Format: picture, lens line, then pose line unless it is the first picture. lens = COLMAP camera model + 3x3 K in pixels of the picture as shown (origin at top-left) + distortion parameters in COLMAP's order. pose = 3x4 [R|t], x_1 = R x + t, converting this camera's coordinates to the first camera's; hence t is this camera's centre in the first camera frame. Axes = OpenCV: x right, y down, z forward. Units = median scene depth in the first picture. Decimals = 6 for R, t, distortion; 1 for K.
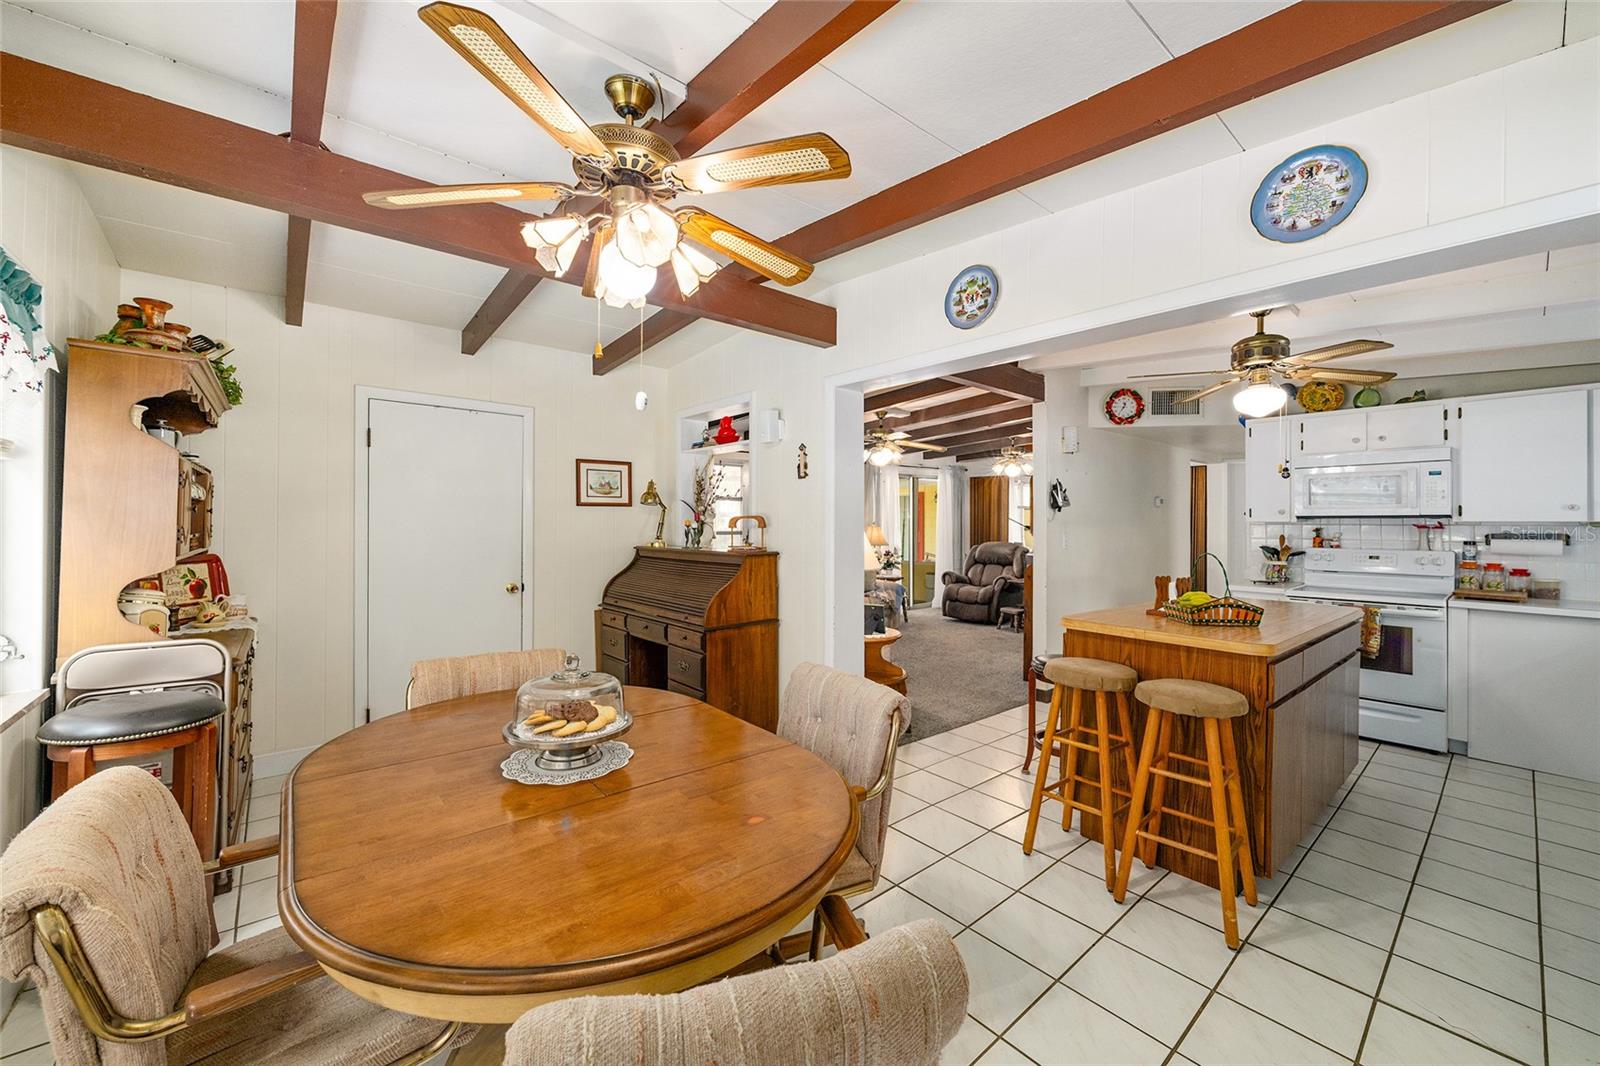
lens RADIAL K [[622.3, 0, 798.5], [0, 622.3, 521.1], [0, 0, 1]] dist [0.001315, 0.000138]
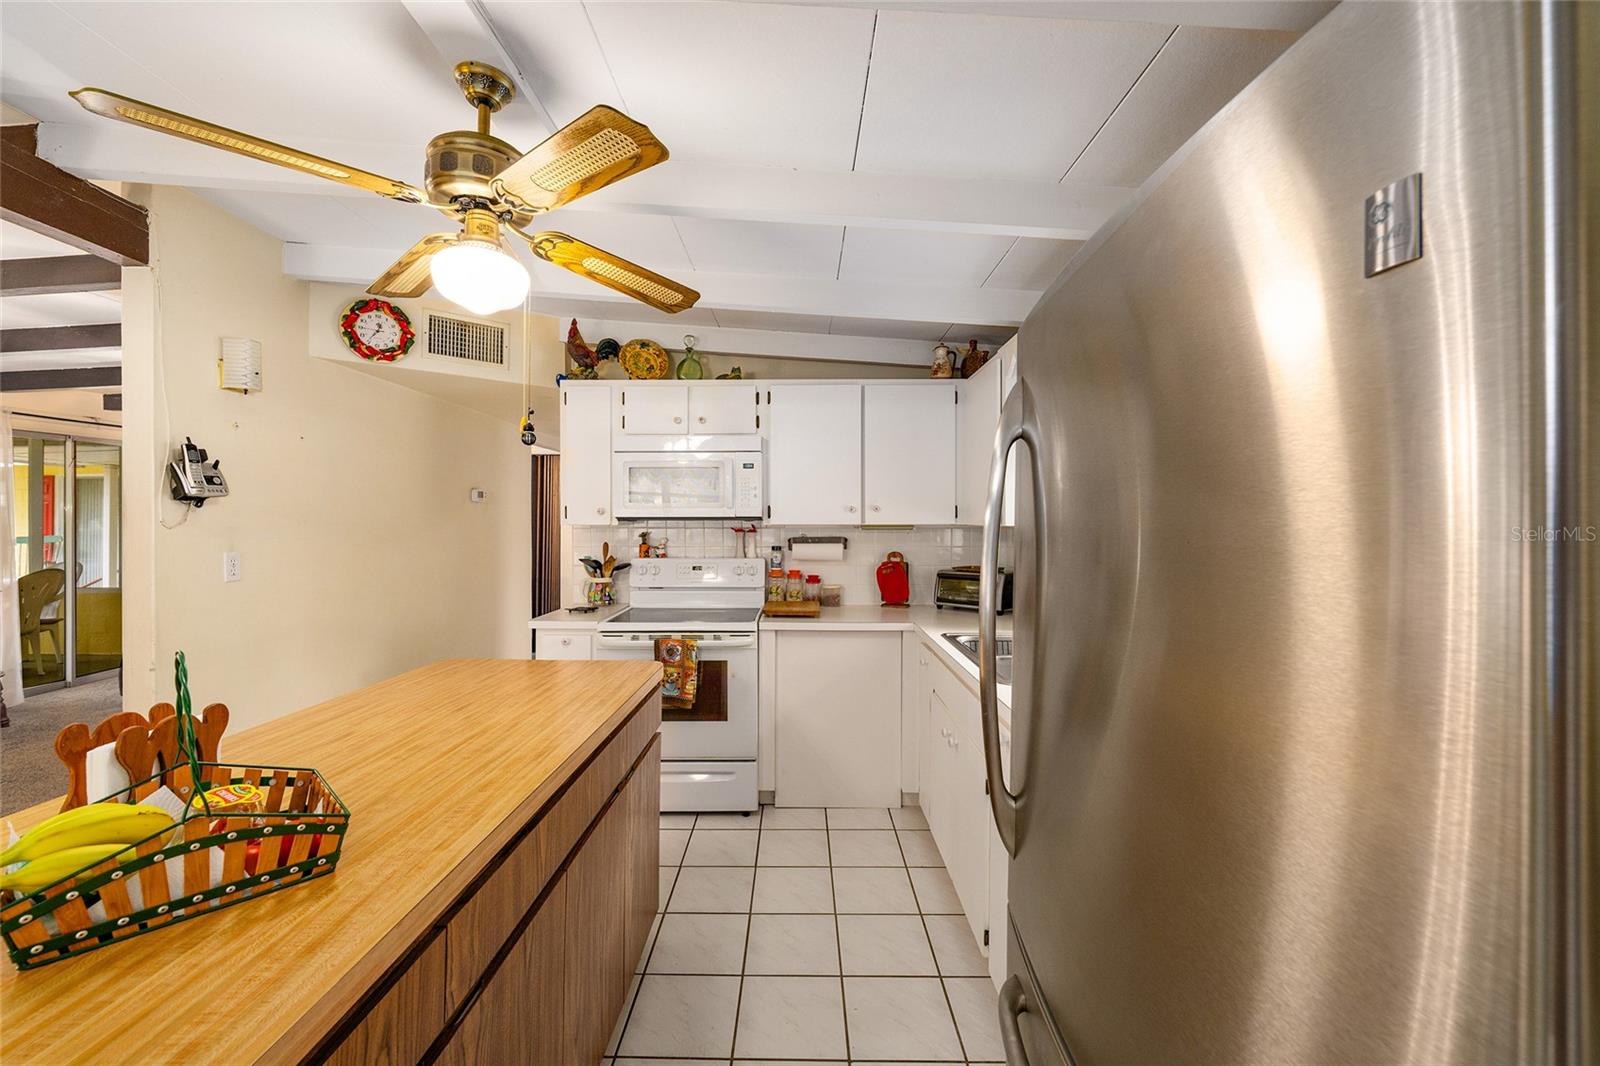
lens RADIAL K [[622.3, 0, 798.5], [0, 622.3, 521.1], [0, 0, 1]] dist [0.001315, 0.000138]
pose [[0.652357, -0.003093, 0.757906, 0.425888], [-0.000752, 0.999989, 0.004729, -0.007912], [-0.757912, -0.003655, 0.652347, 0.398872]]
